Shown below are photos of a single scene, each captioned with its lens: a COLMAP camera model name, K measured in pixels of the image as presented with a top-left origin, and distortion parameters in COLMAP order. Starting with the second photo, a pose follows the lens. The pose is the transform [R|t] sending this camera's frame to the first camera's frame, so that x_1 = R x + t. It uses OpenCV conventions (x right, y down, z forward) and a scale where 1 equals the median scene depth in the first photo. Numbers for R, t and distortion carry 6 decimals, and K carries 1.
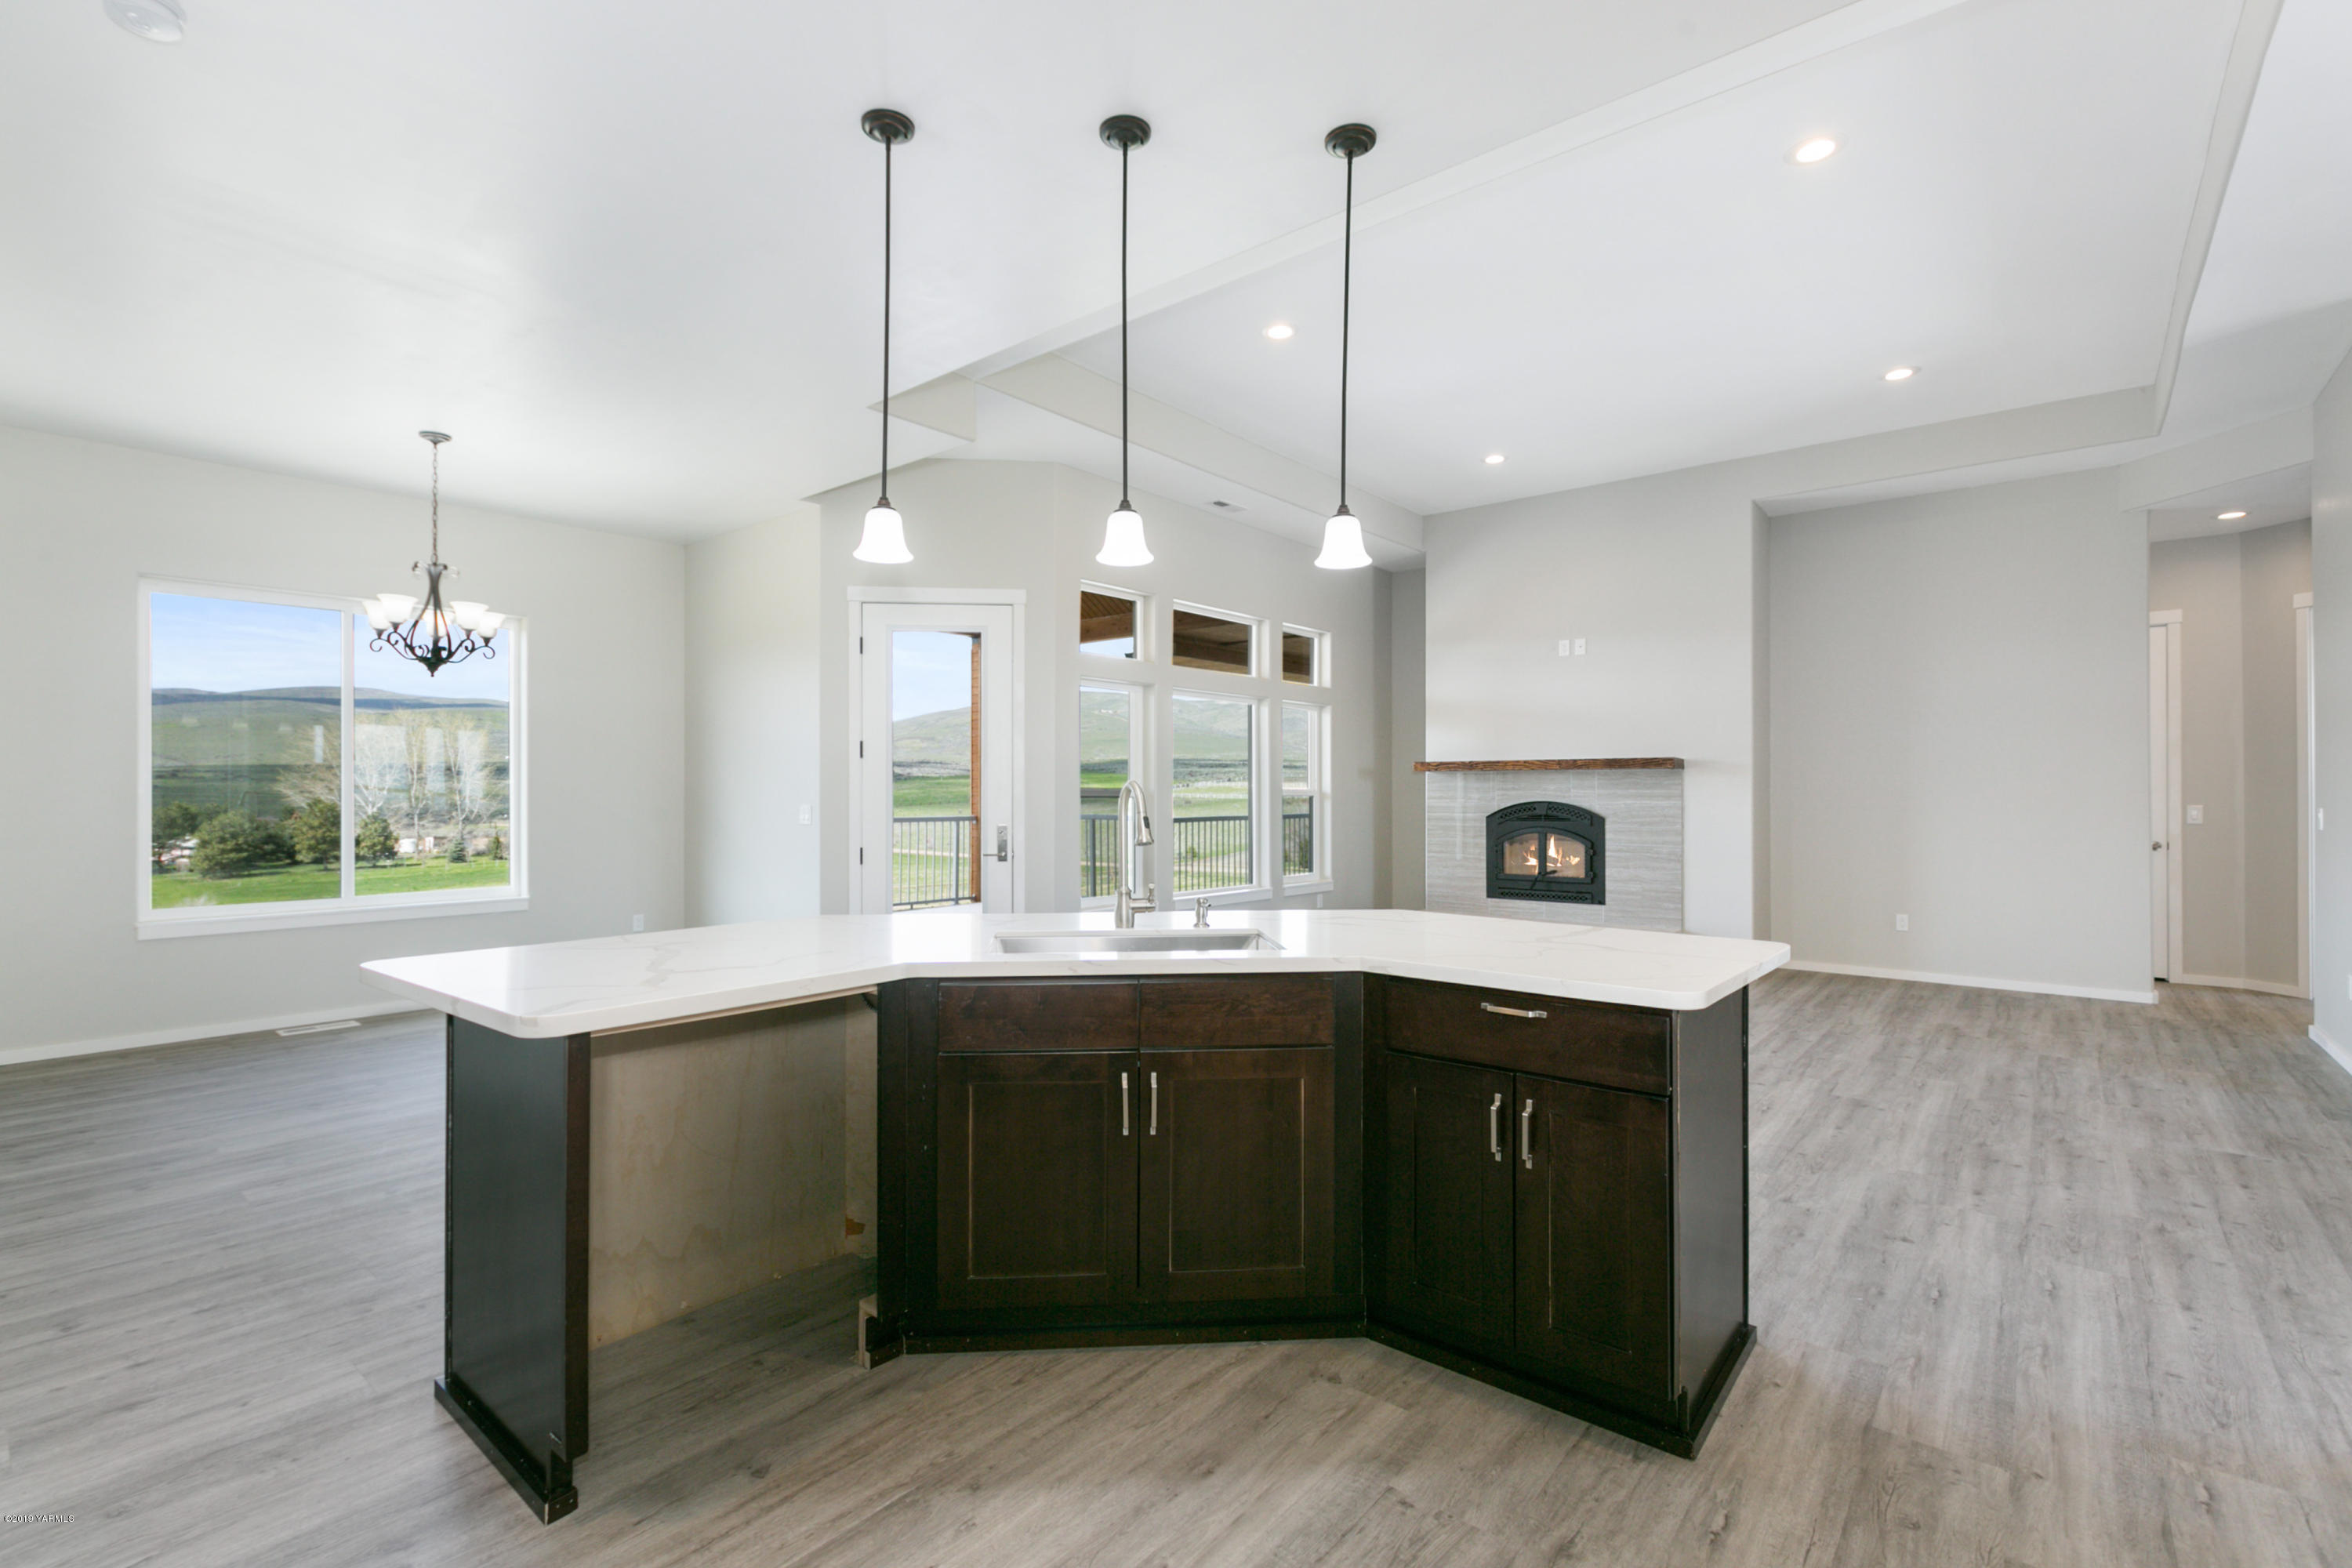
lens RADIAL K [[1060.0, 0, 1177.2], [0, 1060.0, 788.1], [0, 0, 1]] dist [-0.001722, -0.001909]
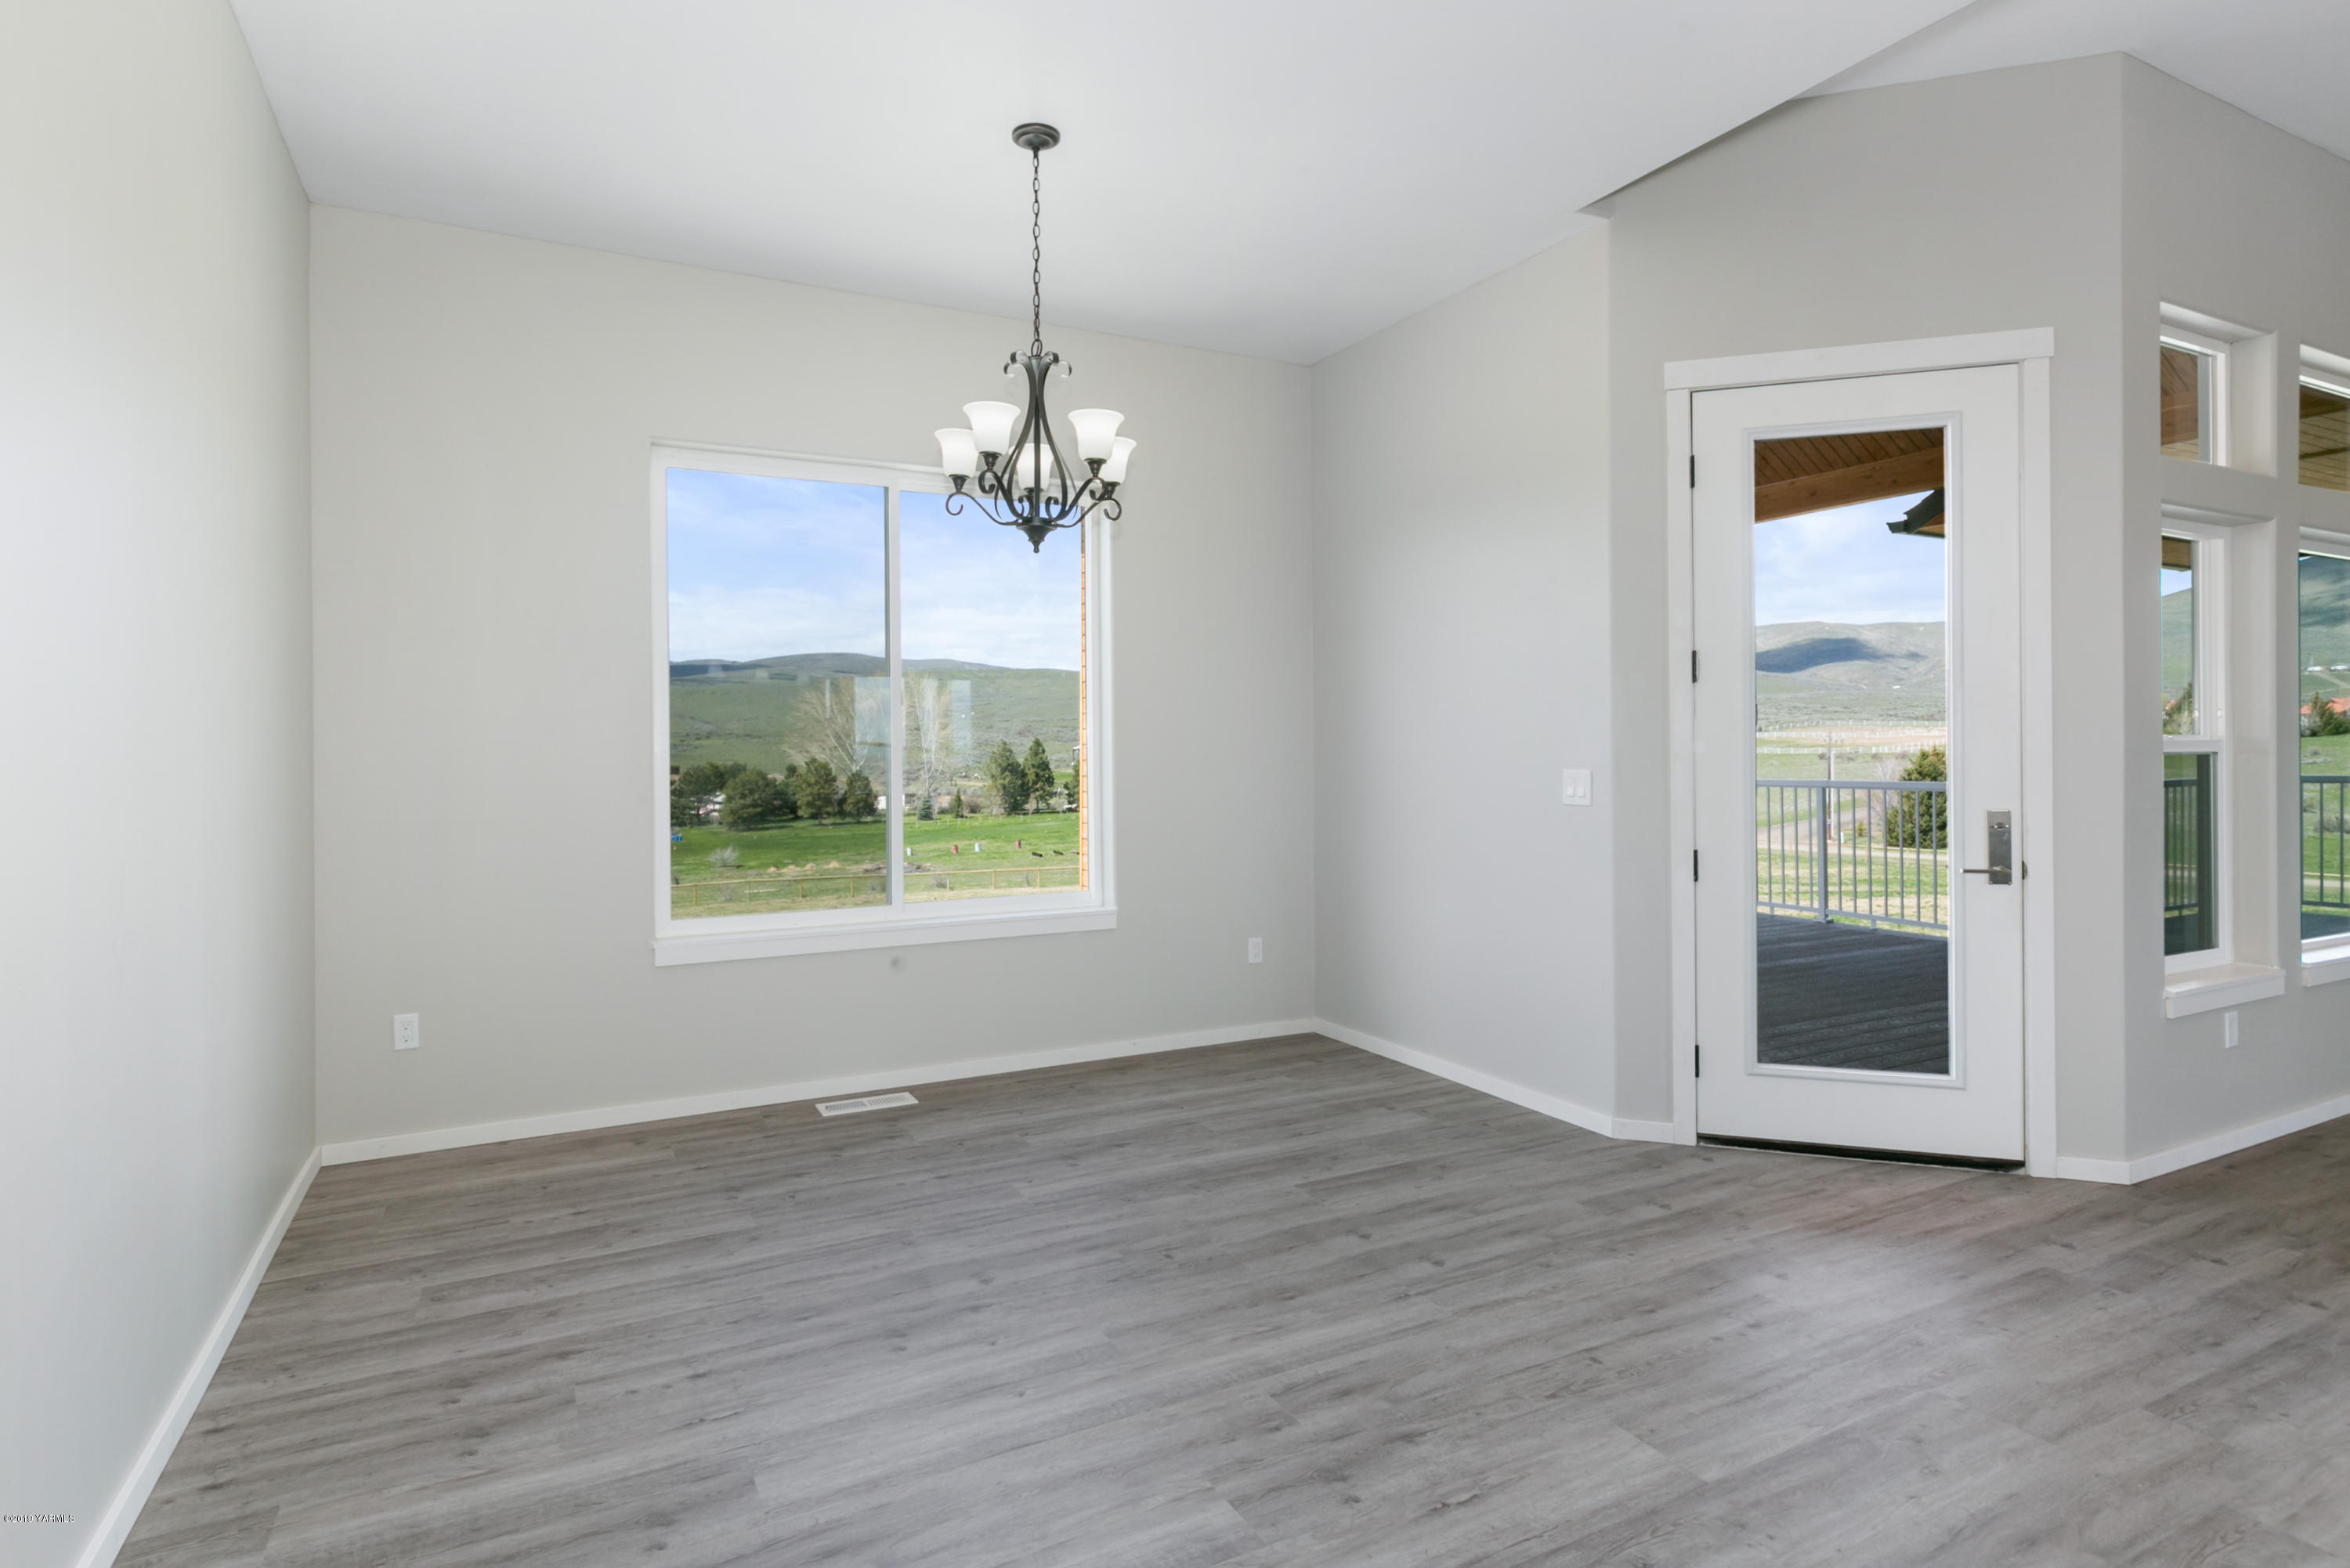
lens RADIAL K [[1229.1, 0, 1162.4], [0, 1229.1, 745.1], [0, 0, 1]] dist [-0.002800, -0.001295]
pose [[0.918972, -0.008139, -0.394238, -0.263566], [0.009055, 0.999959, 0.000463, 0.000696], [0.394218, -0.003995, 0.919008, 0.287194]]
